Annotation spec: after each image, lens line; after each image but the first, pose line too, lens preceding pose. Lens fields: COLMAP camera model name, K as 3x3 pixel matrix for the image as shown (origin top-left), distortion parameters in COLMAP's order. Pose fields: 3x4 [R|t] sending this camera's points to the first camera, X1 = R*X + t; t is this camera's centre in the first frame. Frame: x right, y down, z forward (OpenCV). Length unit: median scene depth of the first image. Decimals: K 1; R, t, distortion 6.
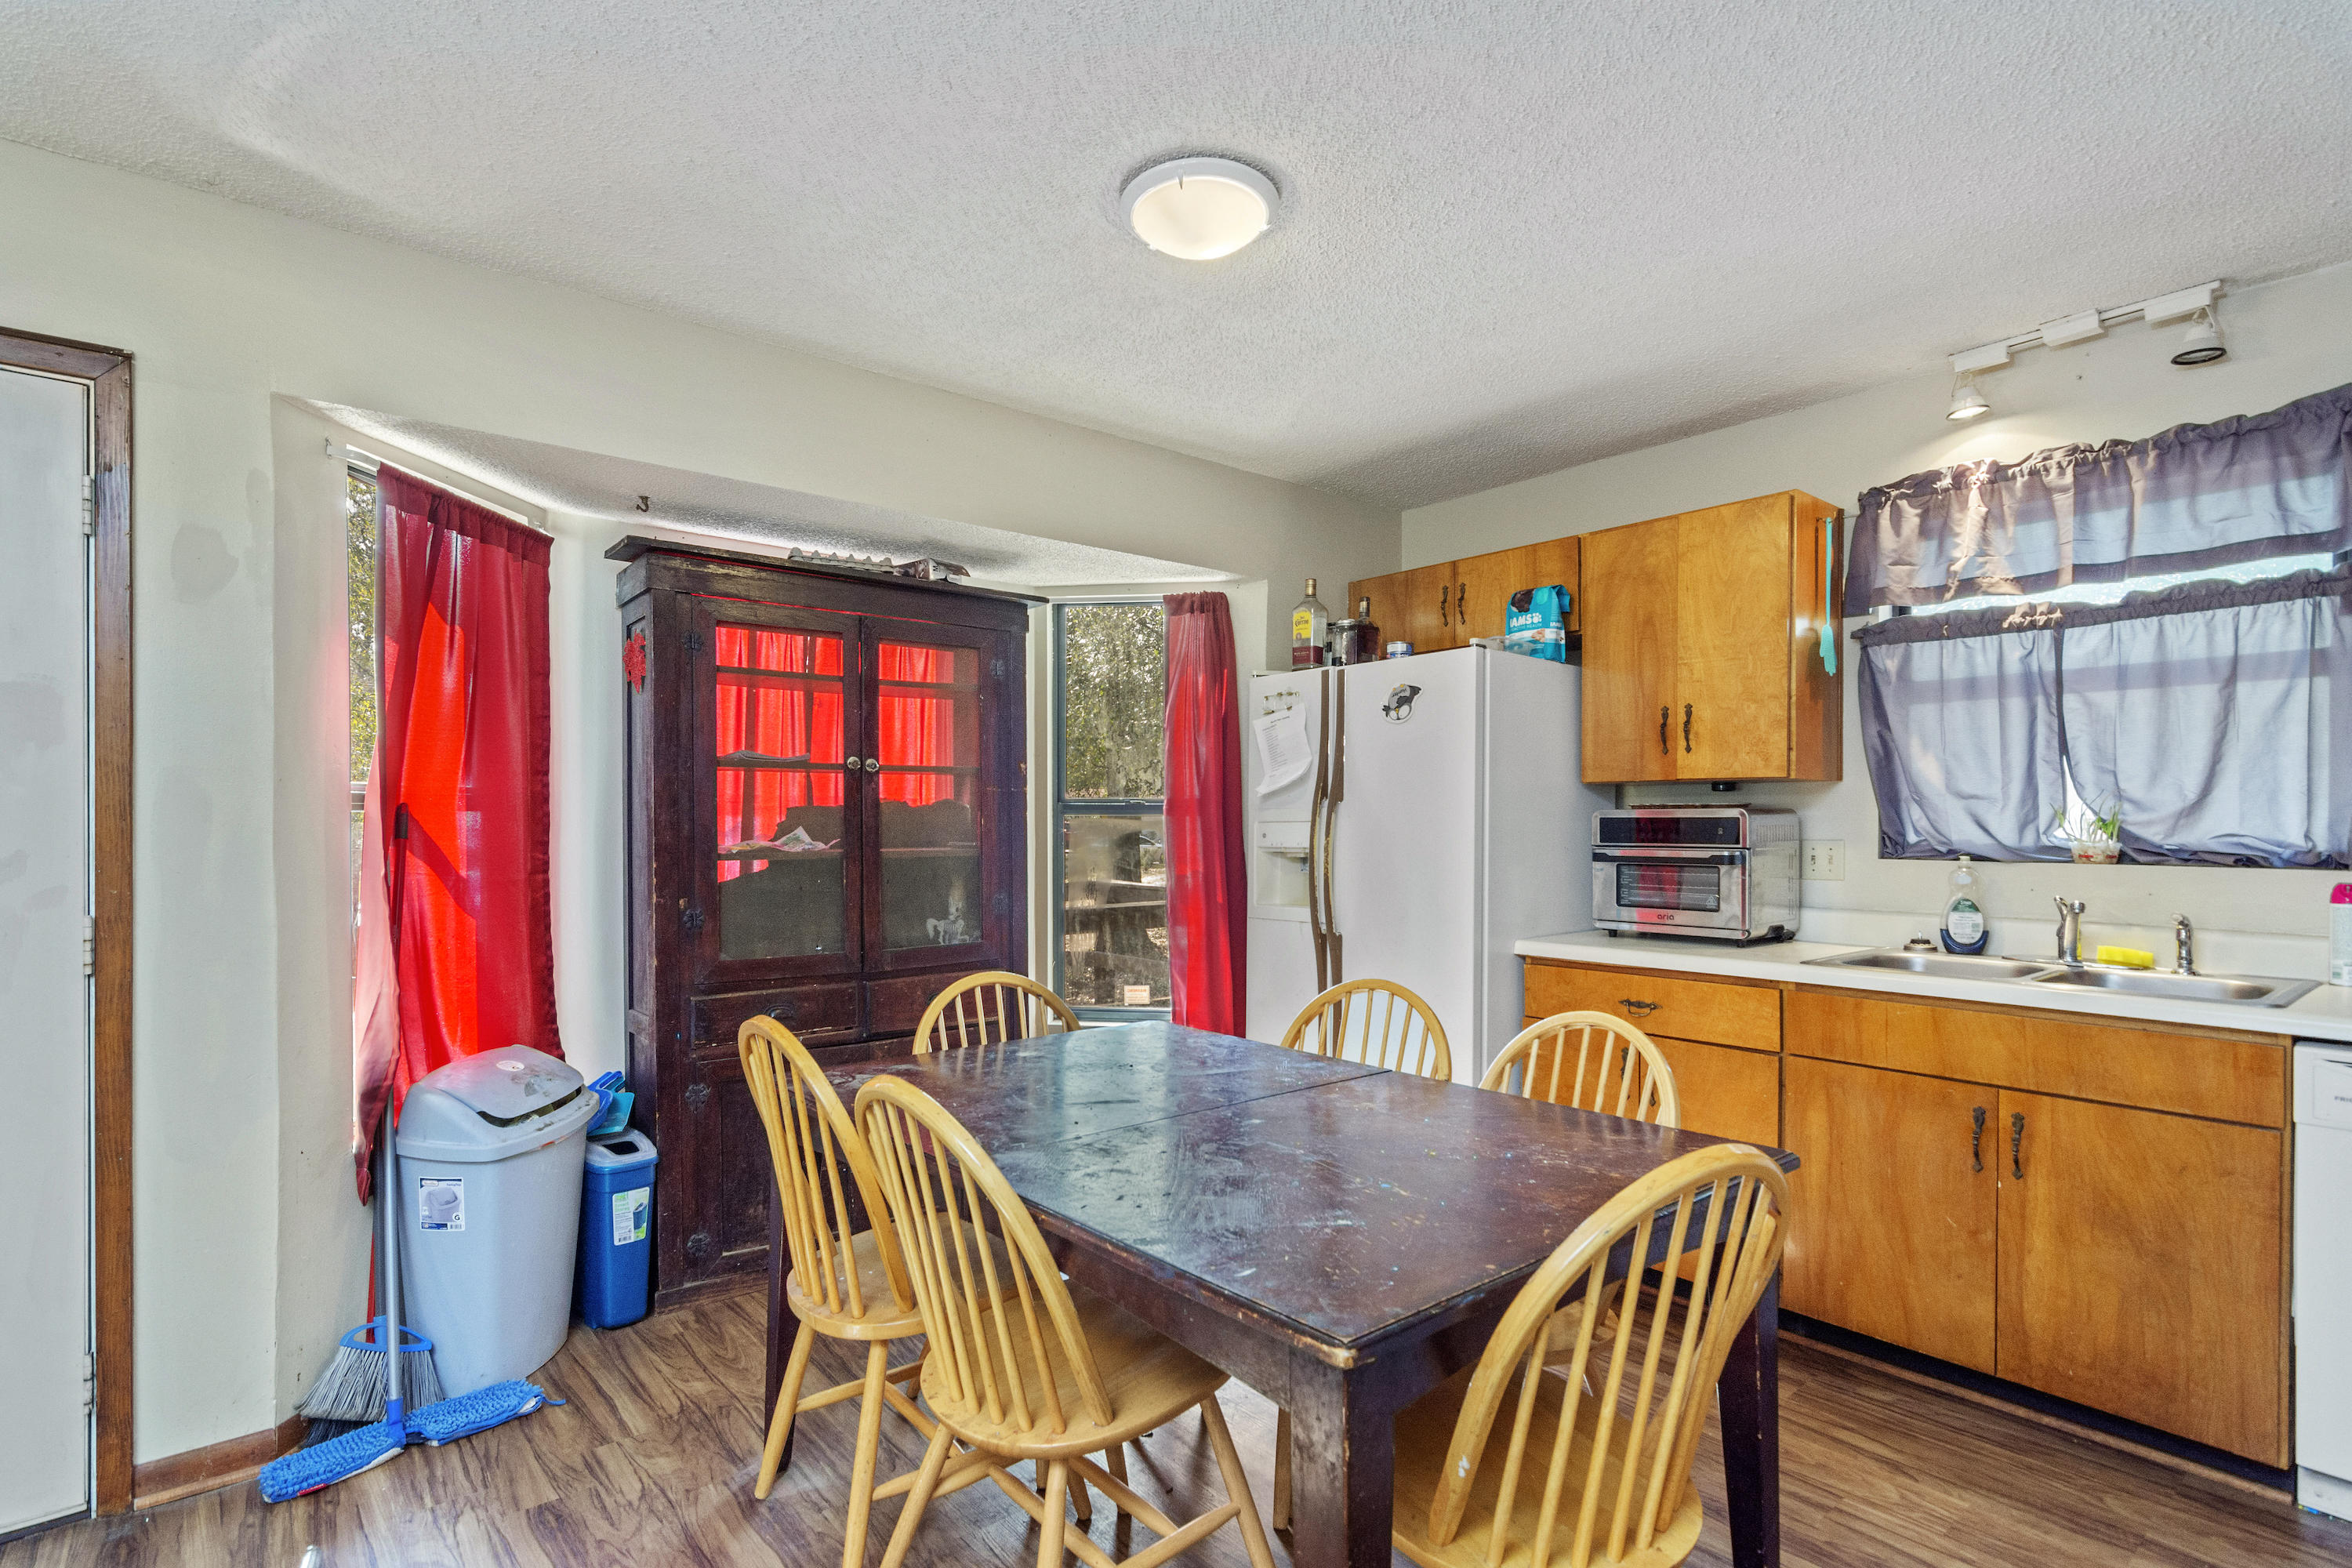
lens RADIAL K [[1166.1, 0, 1170.9], [0, 1166.1, 828.0], [0, 0, 1]] dist [-0.001061, -0.000279]
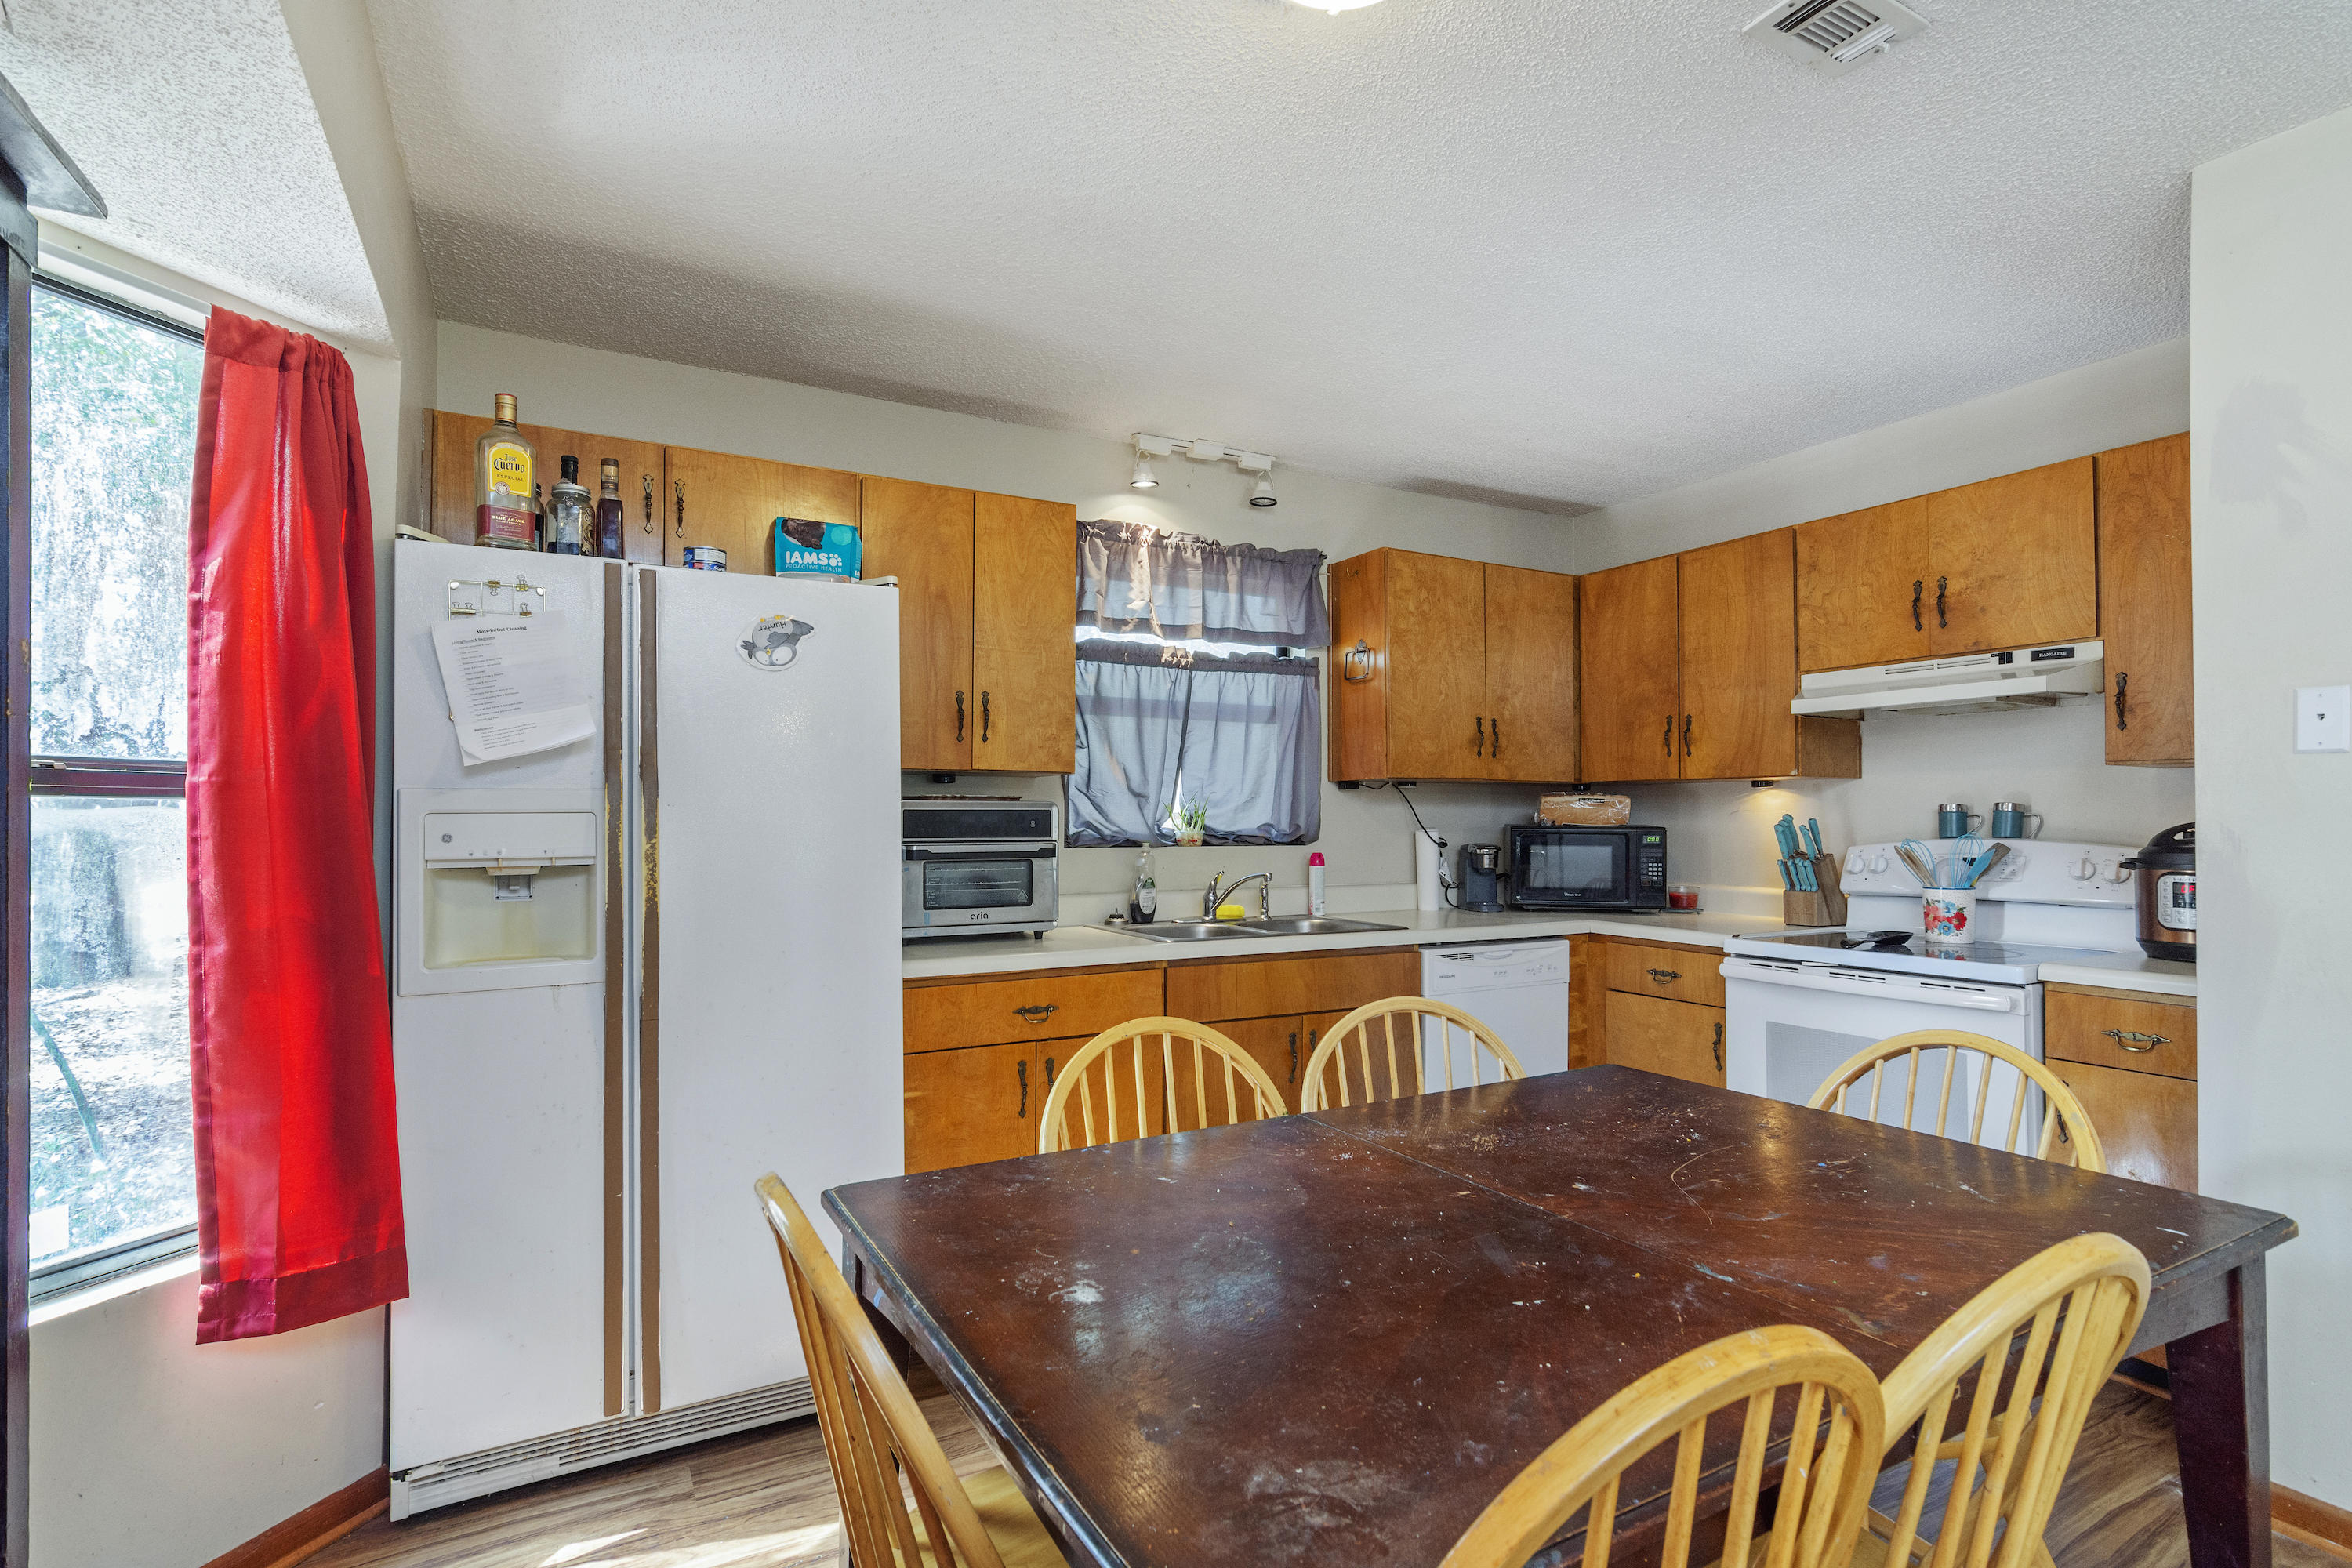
lens RADIAL K [[1136.4, 0, 1177.1], [0, 1136.4, 796.8], [0, 0, 1]] dist [0.000012, 0.003916]
pose [[0.175556, 0.017270, 0.984318, -0.493265], [0.004160, 0.999824, -0.018284, -0.002513], [-0.984461, 0.007304, 0.175454, 0.756020]]
